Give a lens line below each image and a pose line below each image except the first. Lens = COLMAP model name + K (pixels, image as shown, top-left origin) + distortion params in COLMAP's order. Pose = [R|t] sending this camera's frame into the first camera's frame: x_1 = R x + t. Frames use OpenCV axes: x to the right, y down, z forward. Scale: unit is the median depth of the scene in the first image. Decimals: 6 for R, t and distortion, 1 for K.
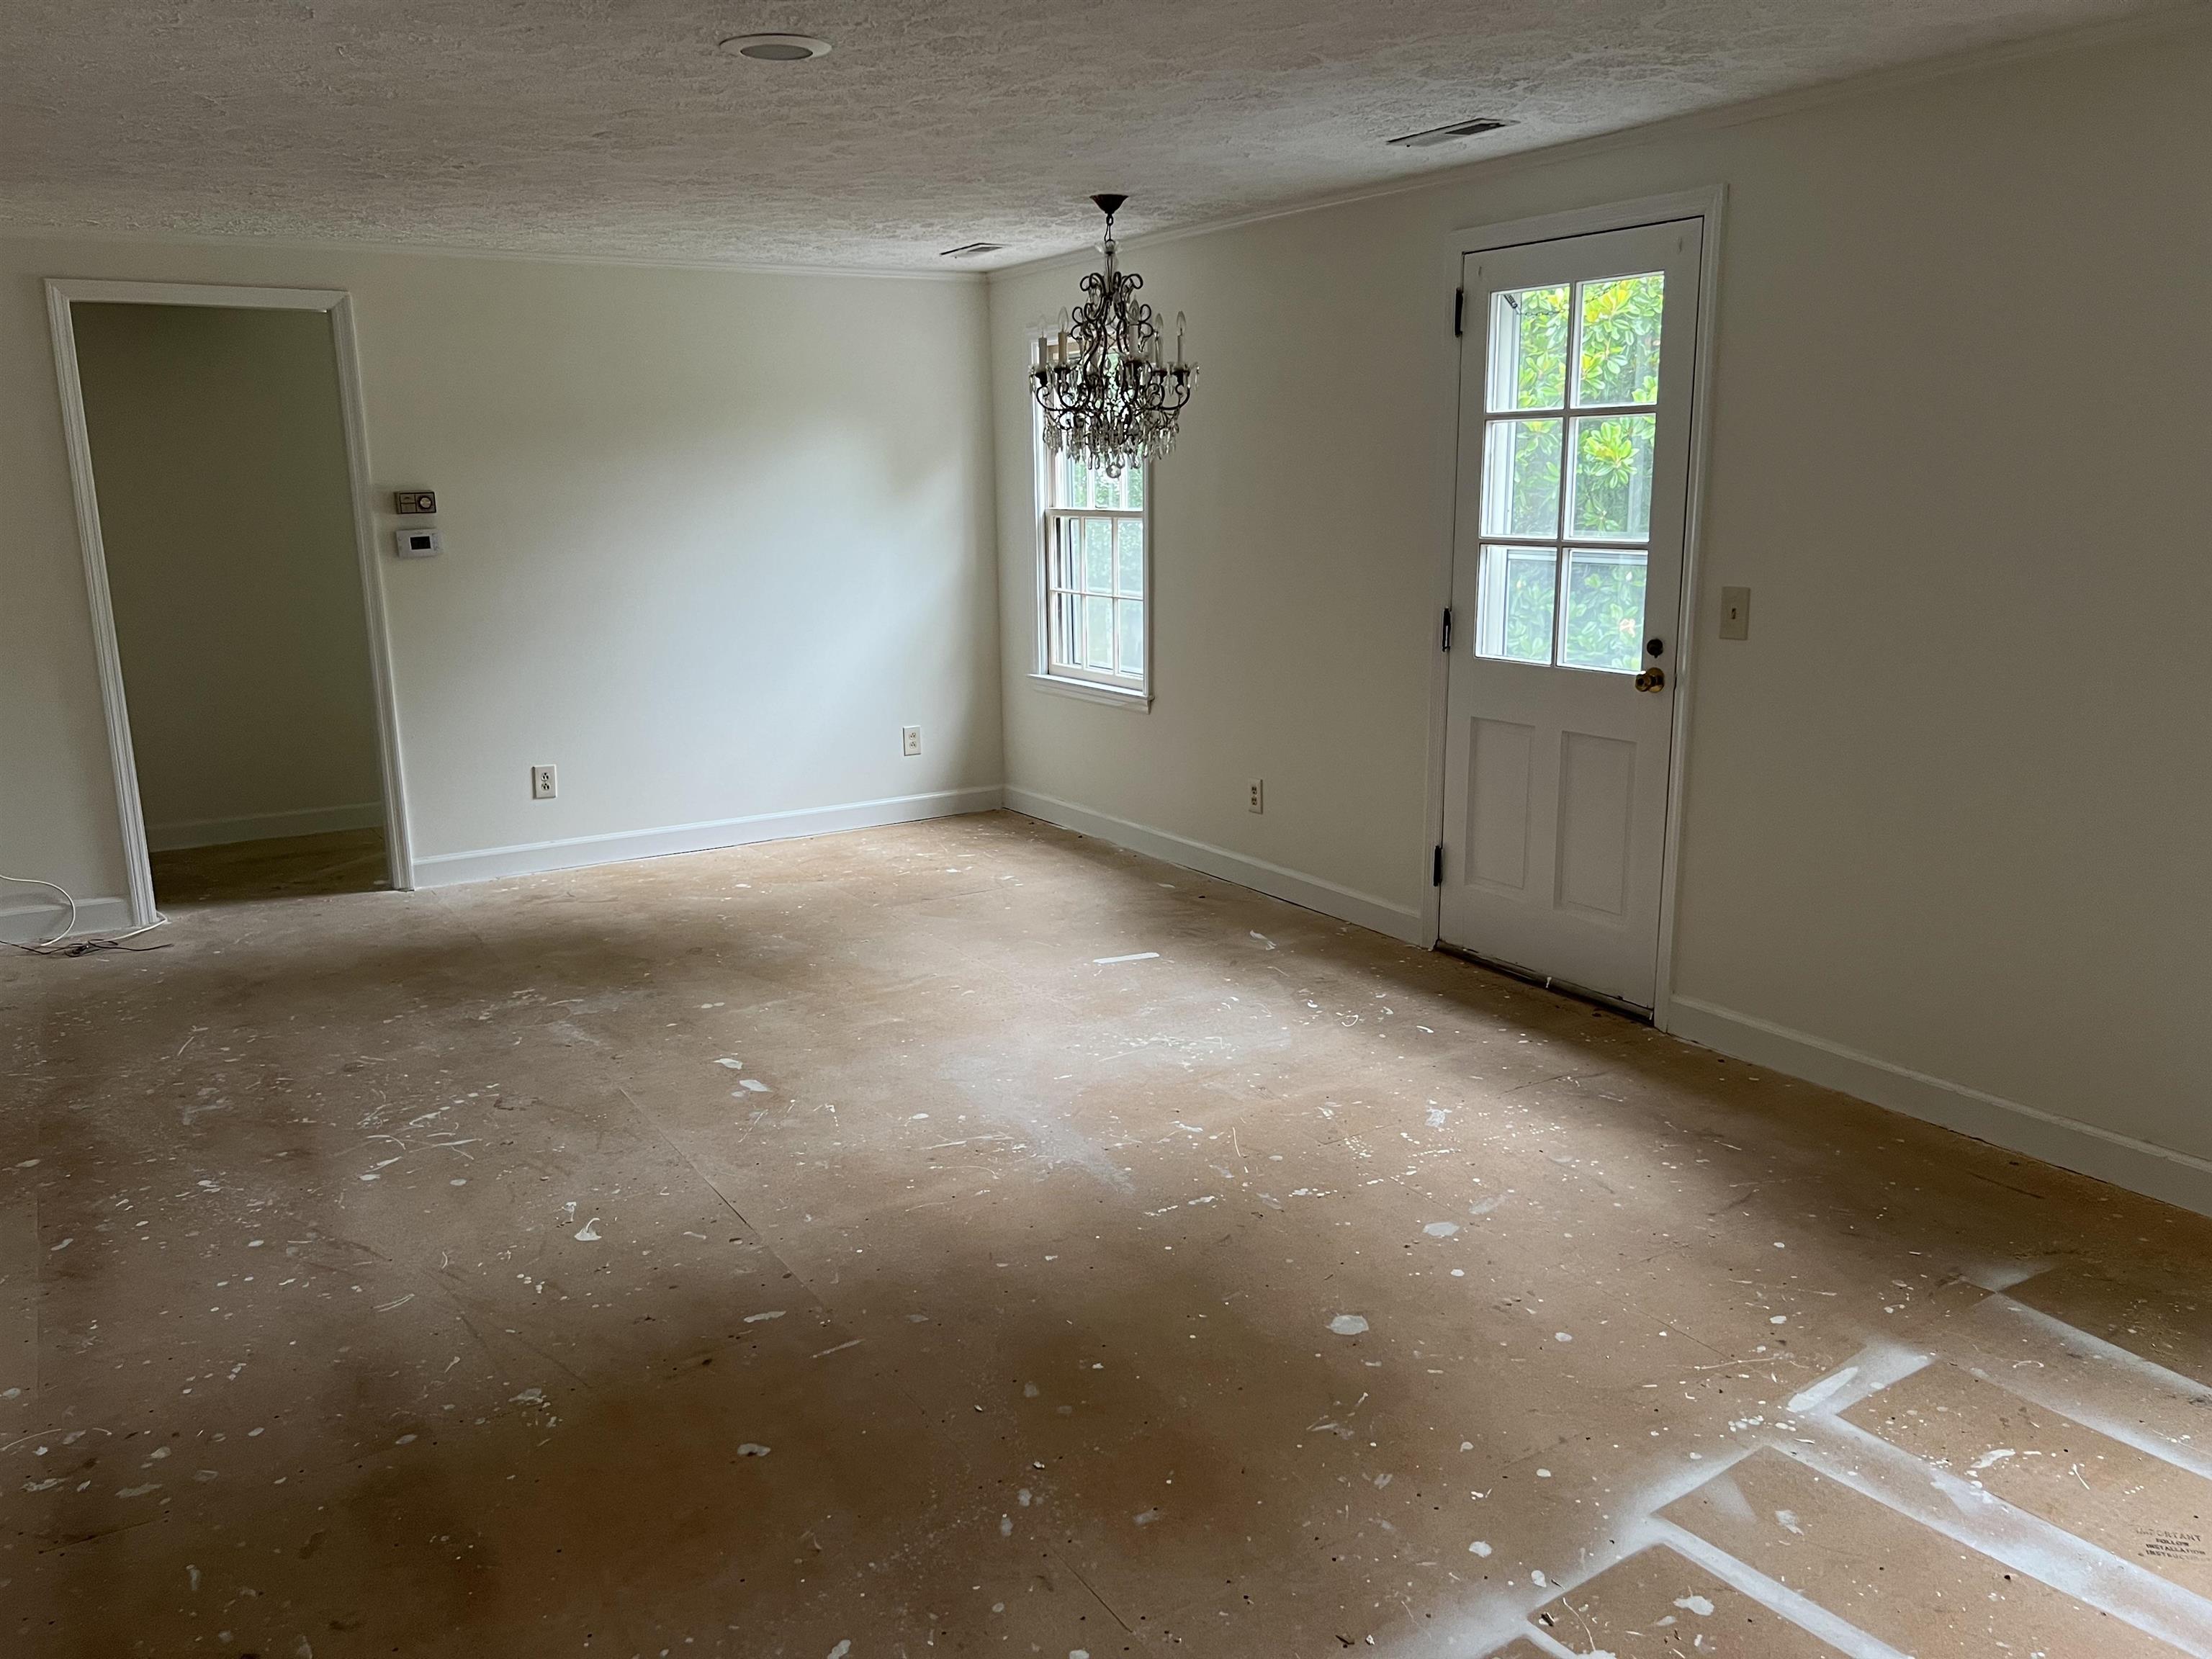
lens RADIAL K [[1642.8, 0, 1105.0], [0, 1642.8, 834.6], [0, 0, 1]] dist [0.038593, -0.033394]
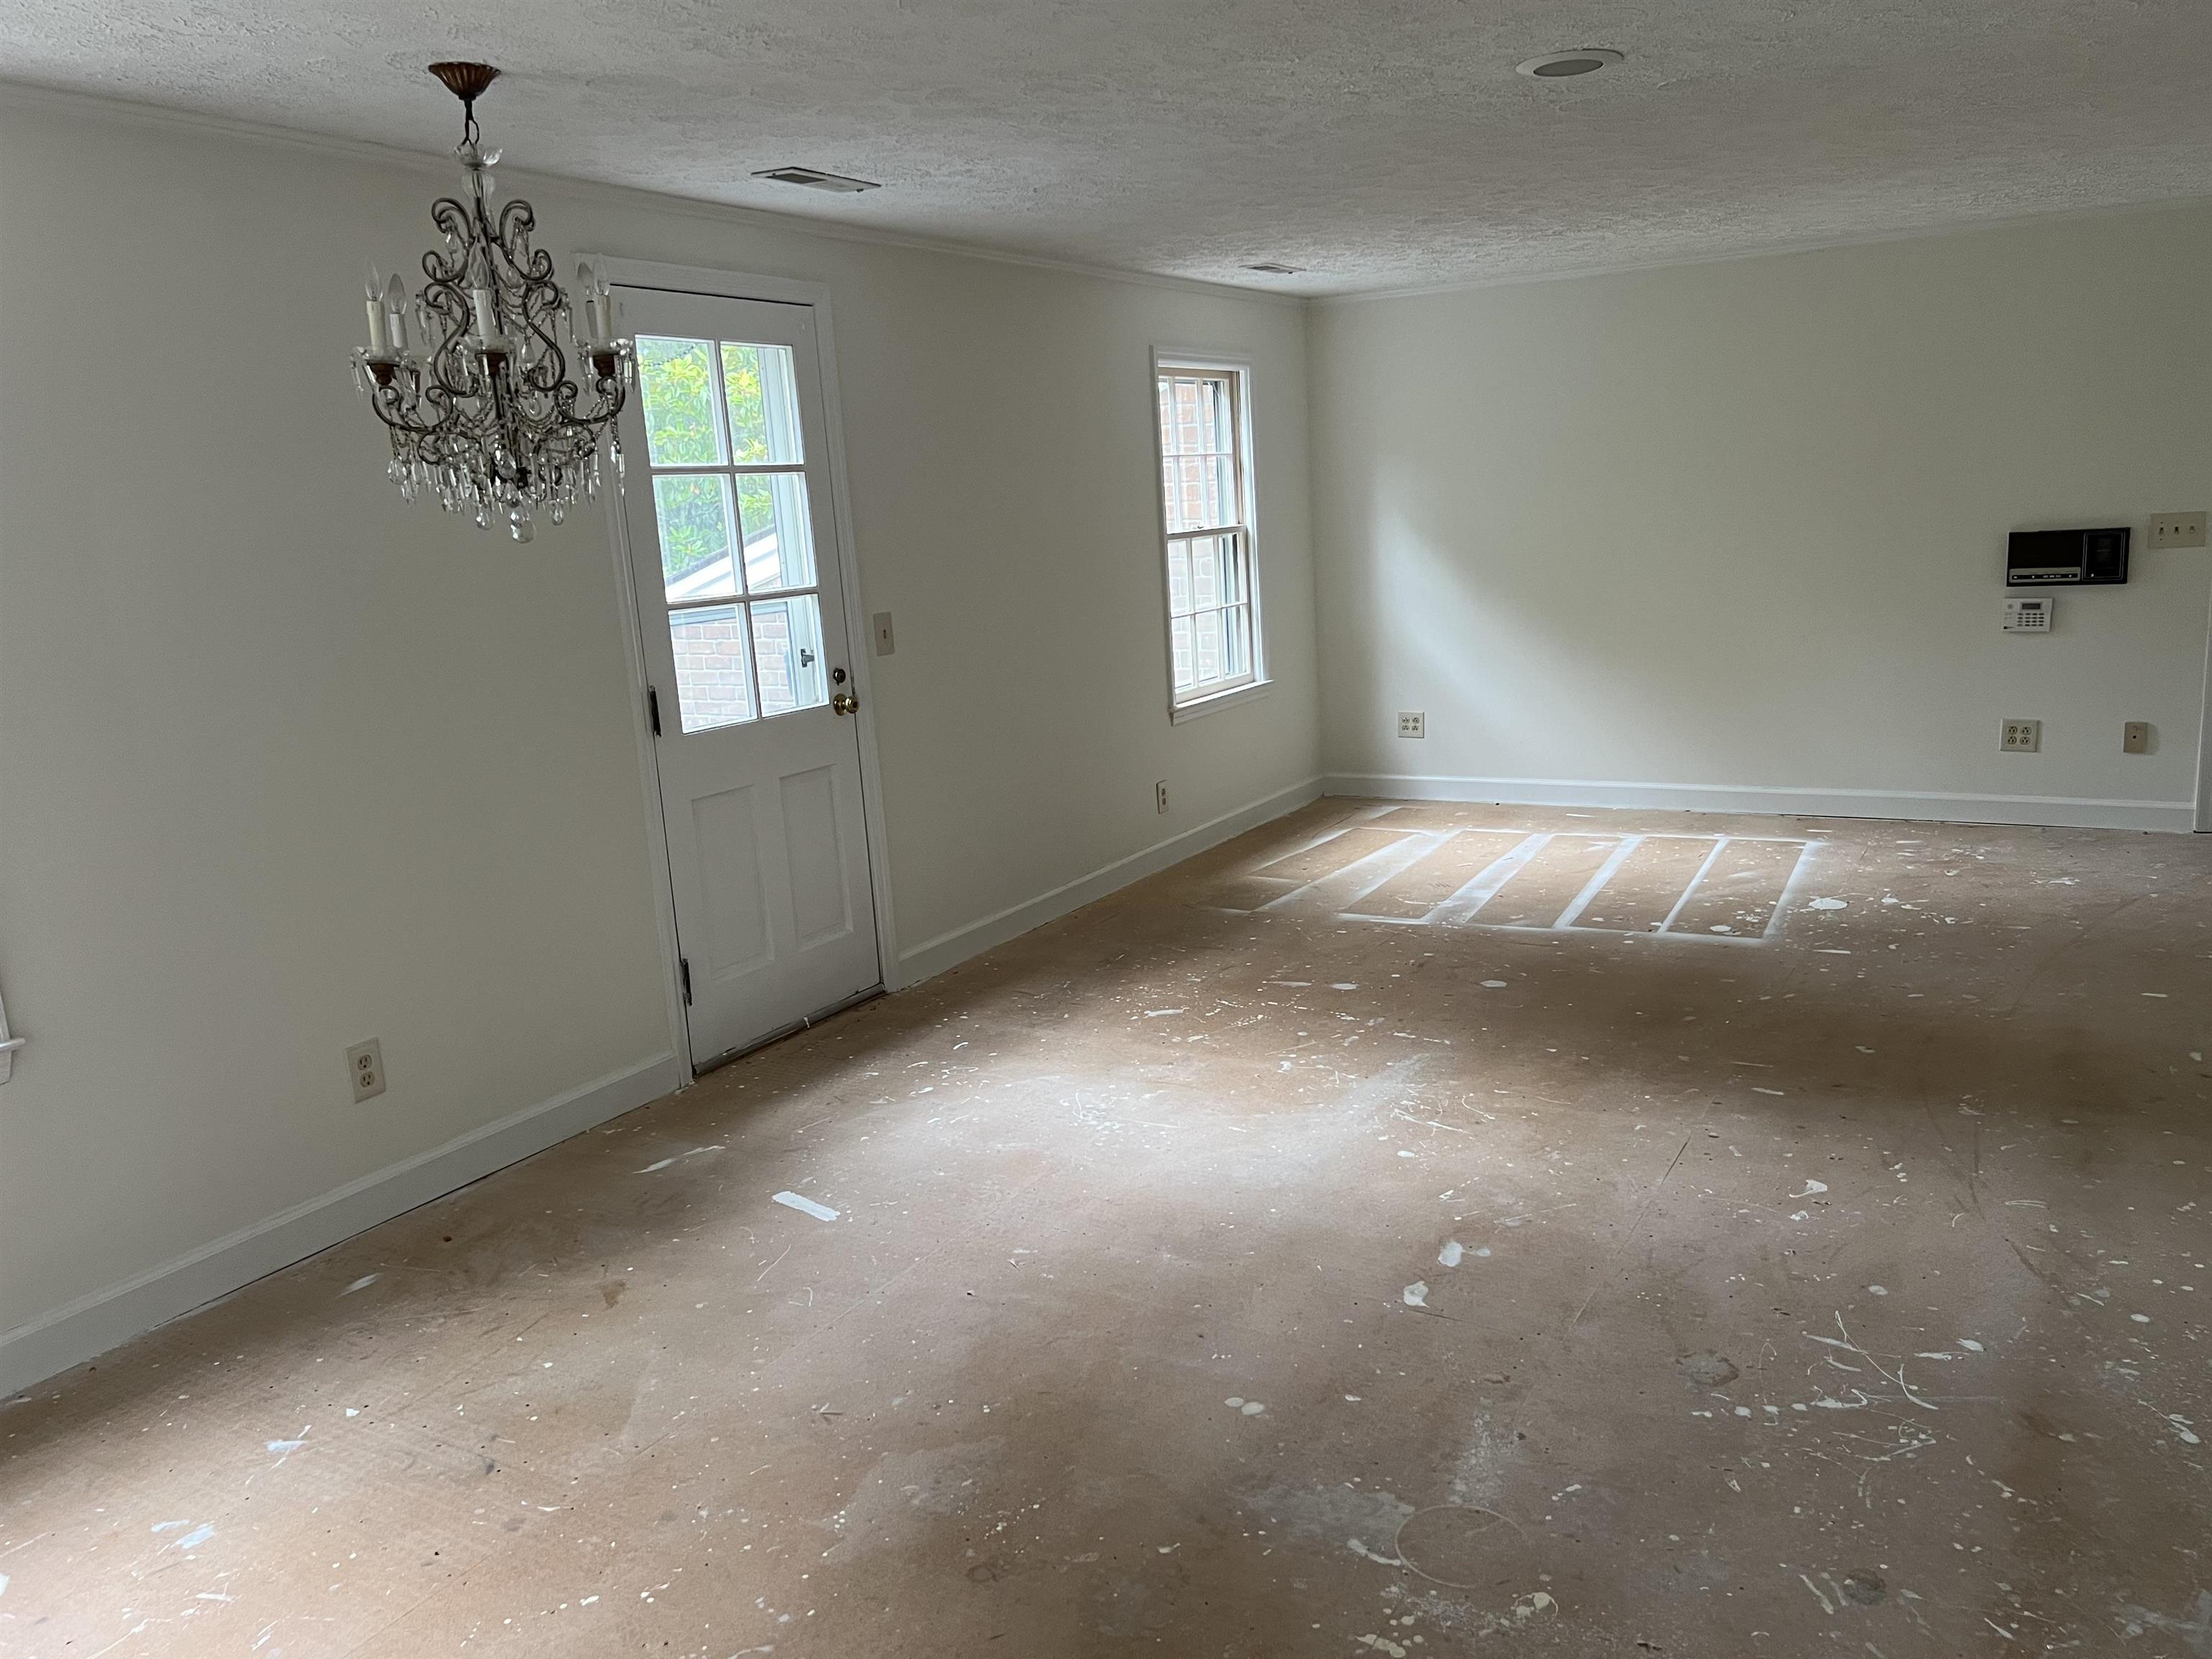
lens RADIAL K [[1642.8, 0, 1105.0], [0, 1642.8, 834.6], [0, 0, 1]] dist [0.038593, -0.033394]
pose [[-0.449243, -0.140378, 0.882312, -0.760866], [0.260893, 0.923919, 0.279836, -0.278200], [-0.854468, 0.355904, -0.378441, 1.296197]]
